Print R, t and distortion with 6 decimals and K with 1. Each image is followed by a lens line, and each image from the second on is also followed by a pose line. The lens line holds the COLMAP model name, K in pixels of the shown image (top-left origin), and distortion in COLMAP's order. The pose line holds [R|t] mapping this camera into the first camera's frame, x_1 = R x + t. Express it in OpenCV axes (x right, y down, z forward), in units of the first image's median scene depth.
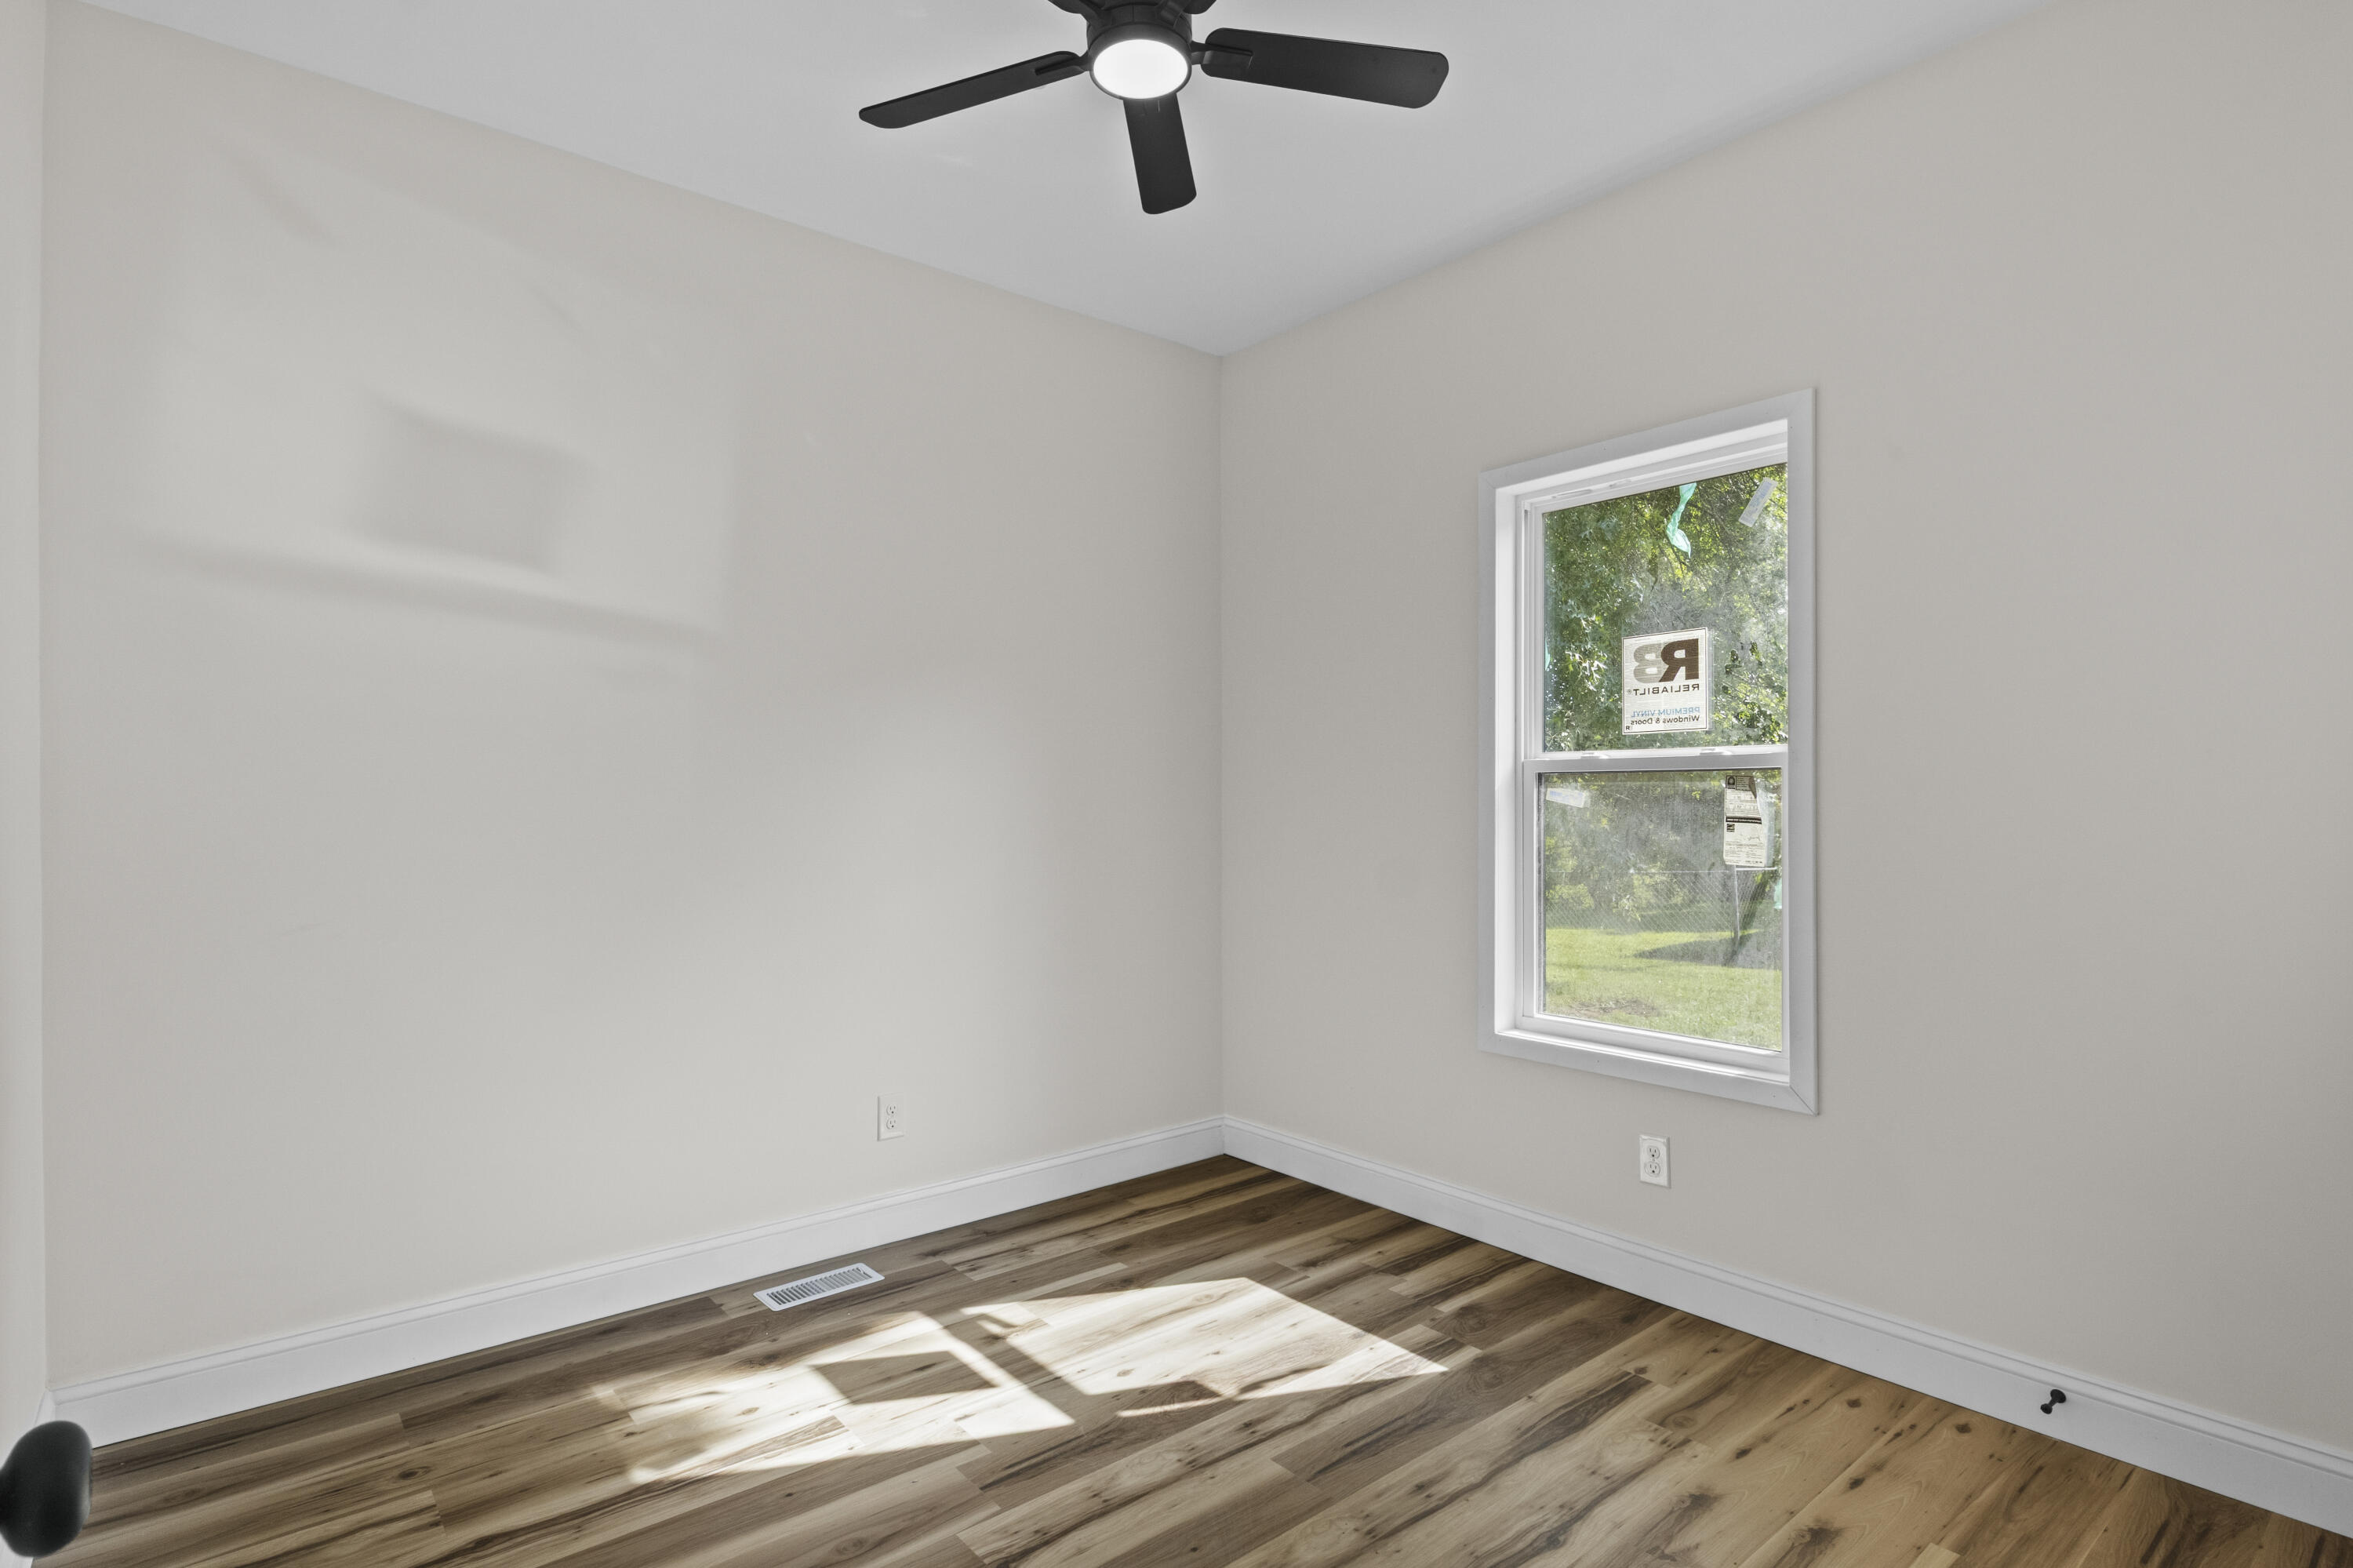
lens RADIAL K [[1182.3, 0, 1180.0], [0, 1182.3, 798.2], [0, 0, 1]] dist [-0.004927, -0.001205]
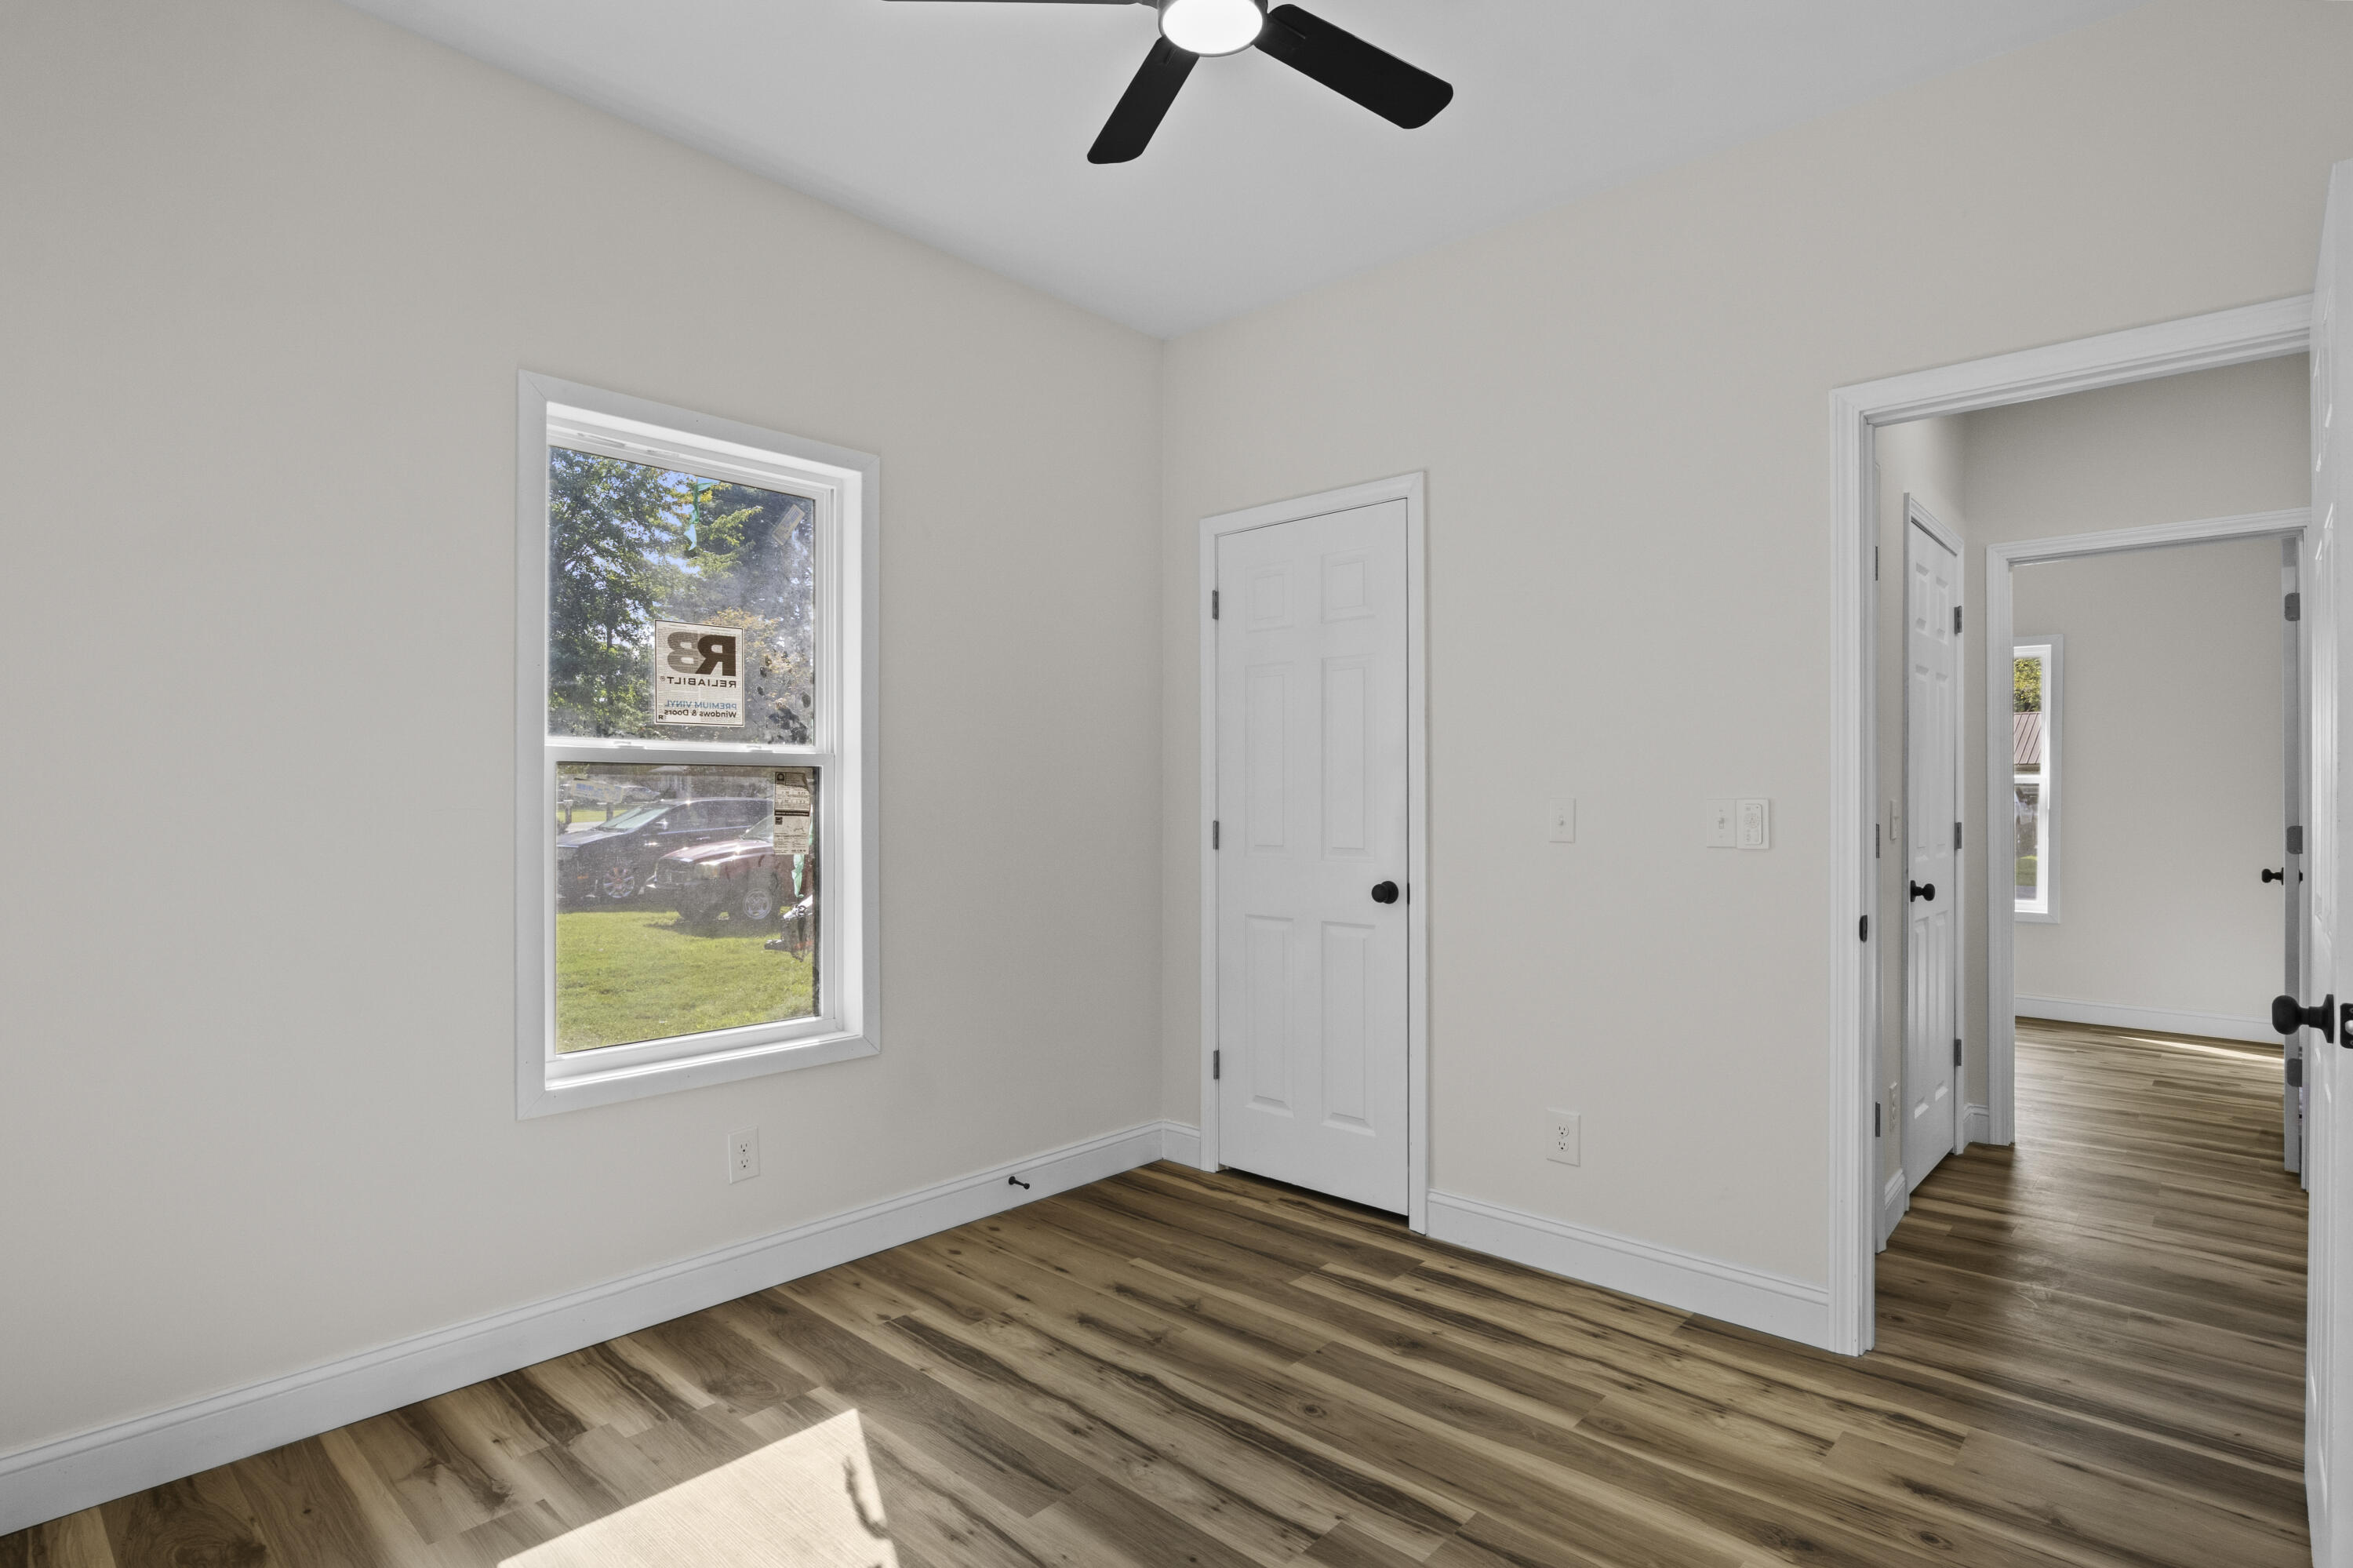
lens RADIAL K [[1182.3, 0, 1188.9], [0, 1182.3, 794.3], [0, 0, 1]] dist [-0.004927, -0.001205]
pose [[-0.139160, 0.004898, 0.990258, -0.632211], [-0.001779, 0.999985, -0.005196, 0.005846], [-0.990268, -0.002485, -0.139149, 0.754326]]
